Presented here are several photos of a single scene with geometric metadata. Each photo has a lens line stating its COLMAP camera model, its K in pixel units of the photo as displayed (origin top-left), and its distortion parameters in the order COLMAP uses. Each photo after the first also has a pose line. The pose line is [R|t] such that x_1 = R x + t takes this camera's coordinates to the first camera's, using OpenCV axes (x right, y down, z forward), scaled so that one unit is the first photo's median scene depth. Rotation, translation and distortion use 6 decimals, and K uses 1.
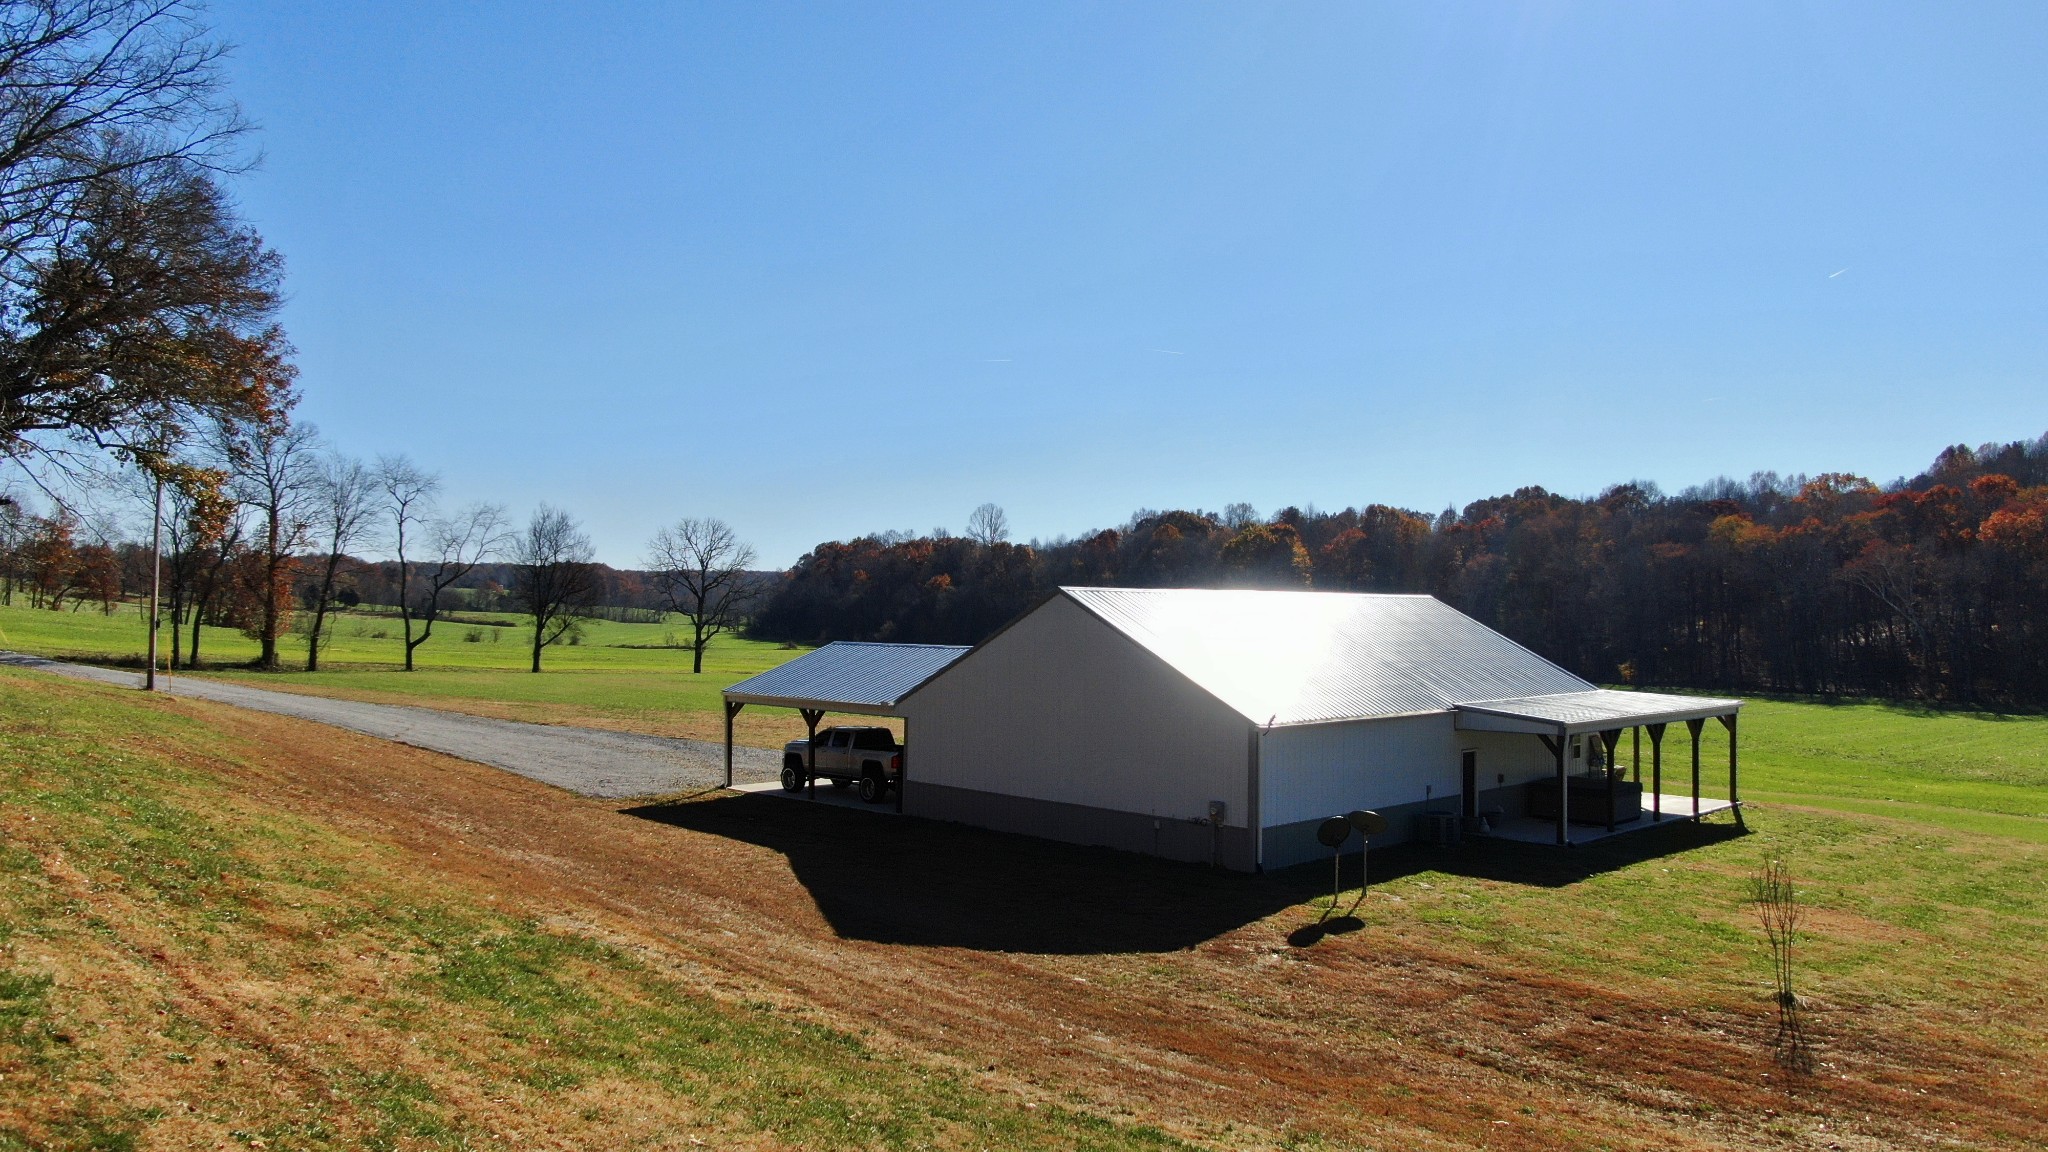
lens RADIAL K [[1467.5, 0, 1031.9], [0, 1467.5, 585.4], [0, 0, 1]] dist [-0.027739, 0.011347]
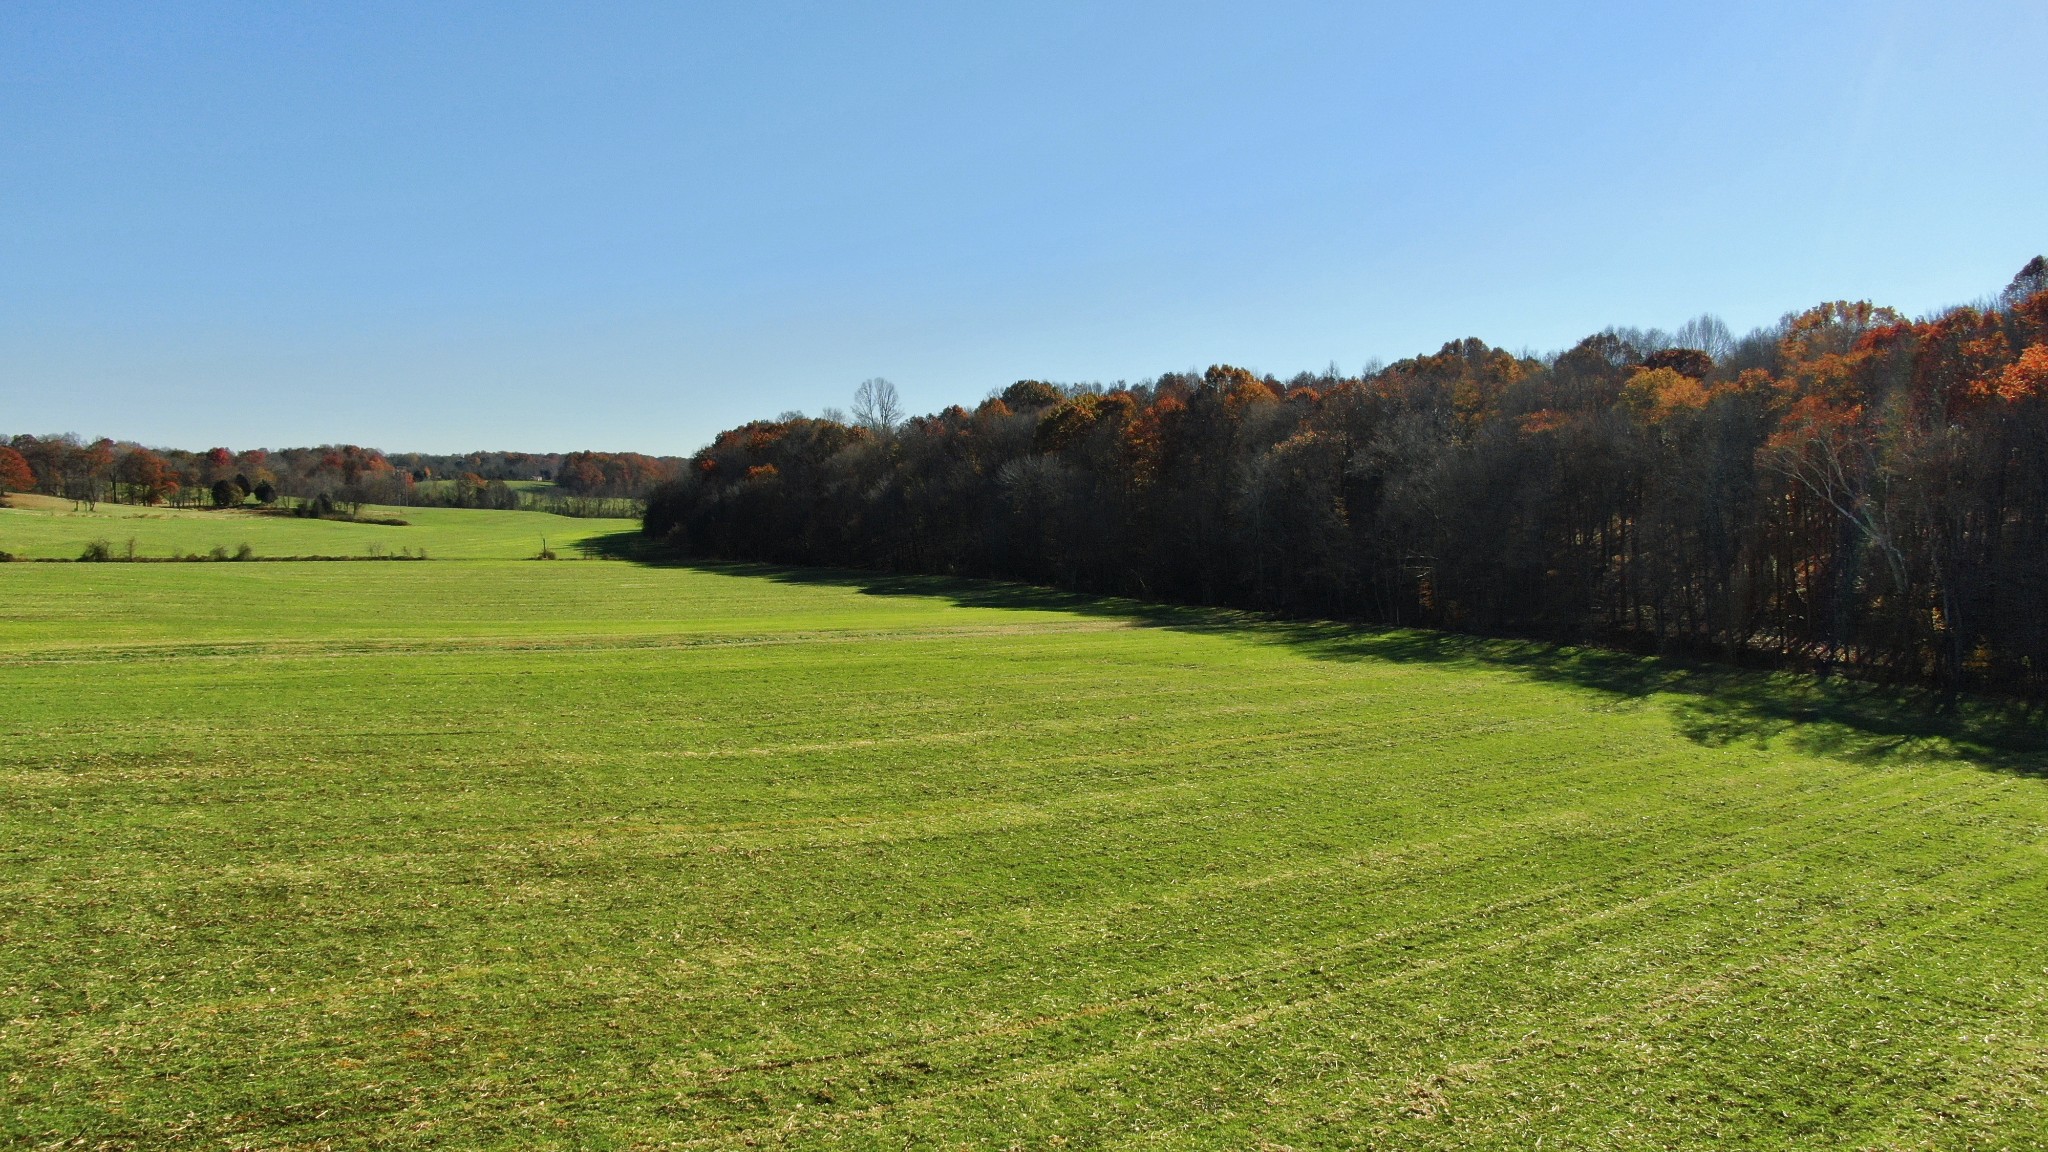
lens RADIAL K [[1467.5, 0, 1027.8], [0, 1467.5, 569.9], [0, 0, 1]] dist [-0.027739, 0.011347]
pose [[0.992838, 0.000014, -0.119470, 0.218330], [0.008083, 0.997701, 0.067283, -0.003451], [0.119196, -0.067767, 0.990555, 0.248139]]
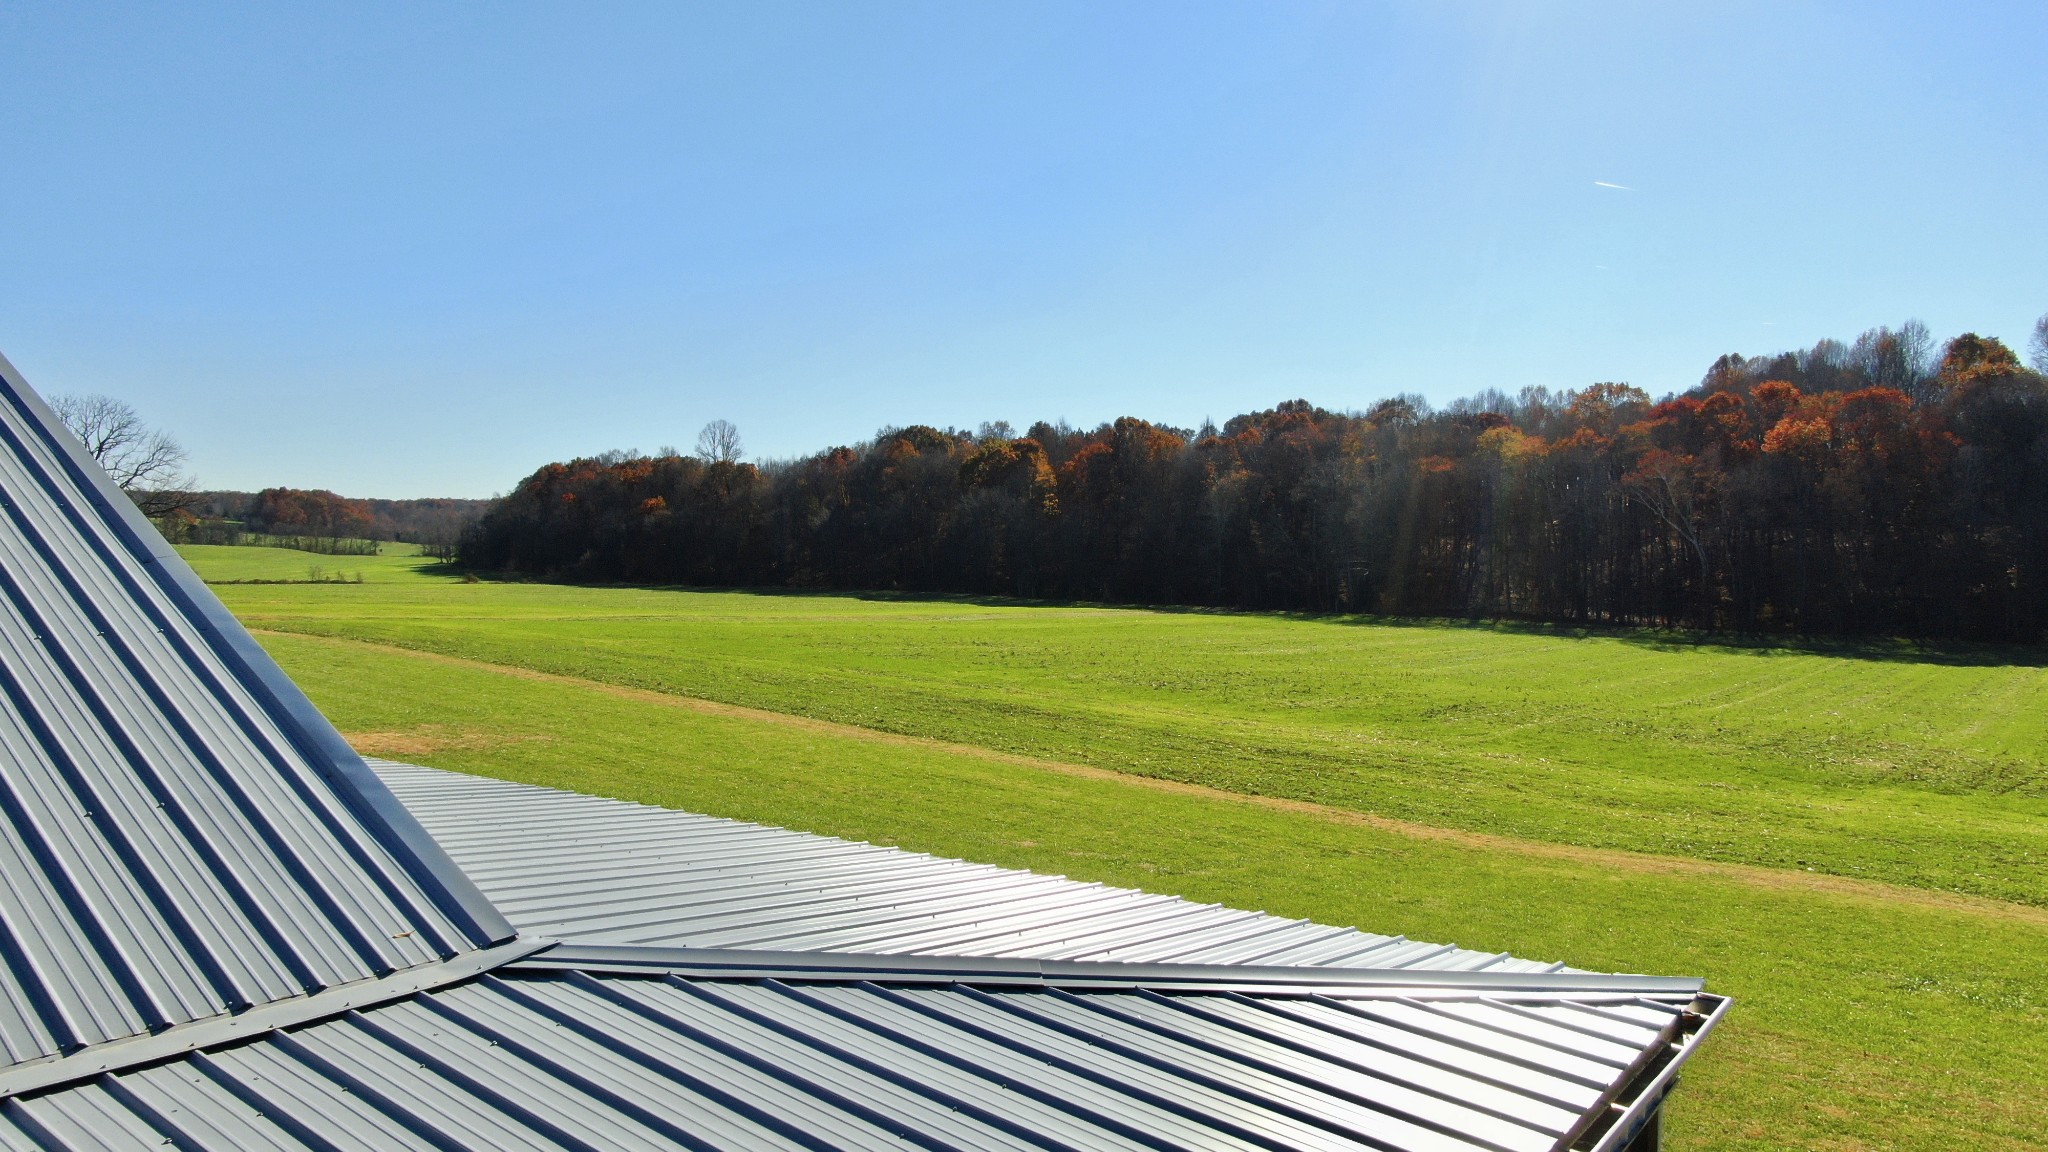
lens RADIAL K [[1467.5, 0, 1032.6], [0, 1467.5, 572.4], [0, 0, 1]] dist [-0.027739, 0.011347]
pose [[0.990293, -0.008349, 0.138745, 0.049492], [0.002893, 0.999216, 0.039477, 0.004332], [-0.138966, -0.038692, 0.989541, 0.105947]]
